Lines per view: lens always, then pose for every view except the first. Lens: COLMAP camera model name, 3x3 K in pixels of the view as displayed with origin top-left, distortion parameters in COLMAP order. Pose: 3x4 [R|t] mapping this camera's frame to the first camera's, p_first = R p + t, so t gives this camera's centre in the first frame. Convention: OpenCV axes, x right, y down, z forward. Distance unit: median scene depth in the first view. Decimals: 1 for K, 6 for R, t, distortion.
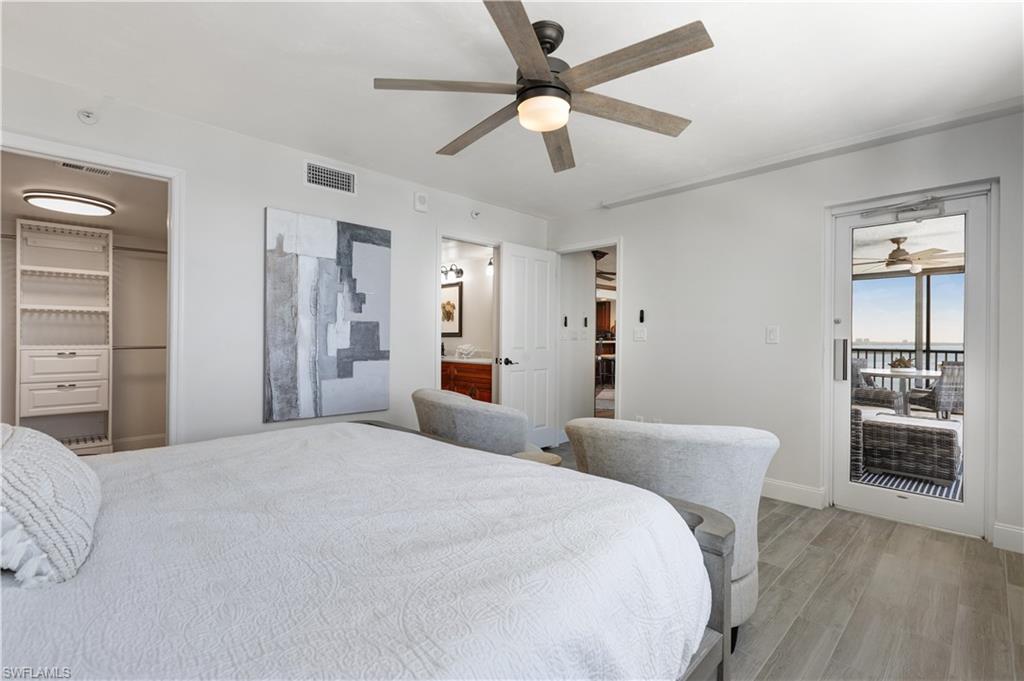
lens RADIAL K [[465.0, 0, 513.0], [0, 465.0, 339.8], [0, 0, 1]] dist [-0.000100, -0.000827]
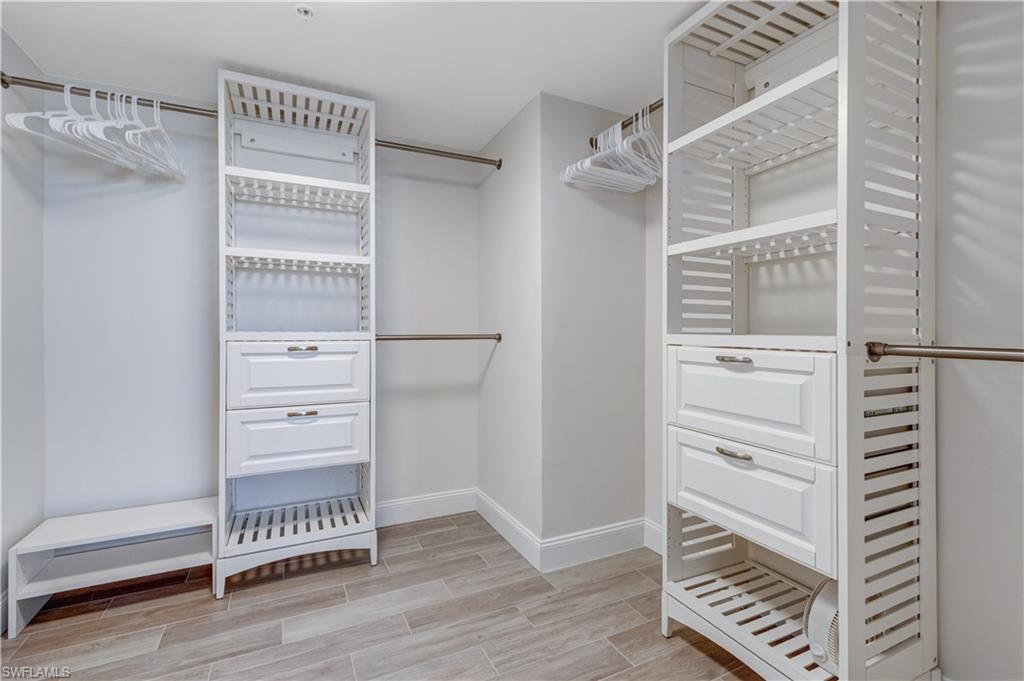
lens RADIAL K [[465.0, 0, 517.5], [0, 465.0, 330.7], [0, 0, 1]] dist [-0.000100, -0.000827]
pose [[0.946638, 0.000051, -0.322299, -0.582349], [0.001375, 0.999990, 0.004198, 0.008792], [0.322296, -0.004417, 0.946629, 0.603512]]
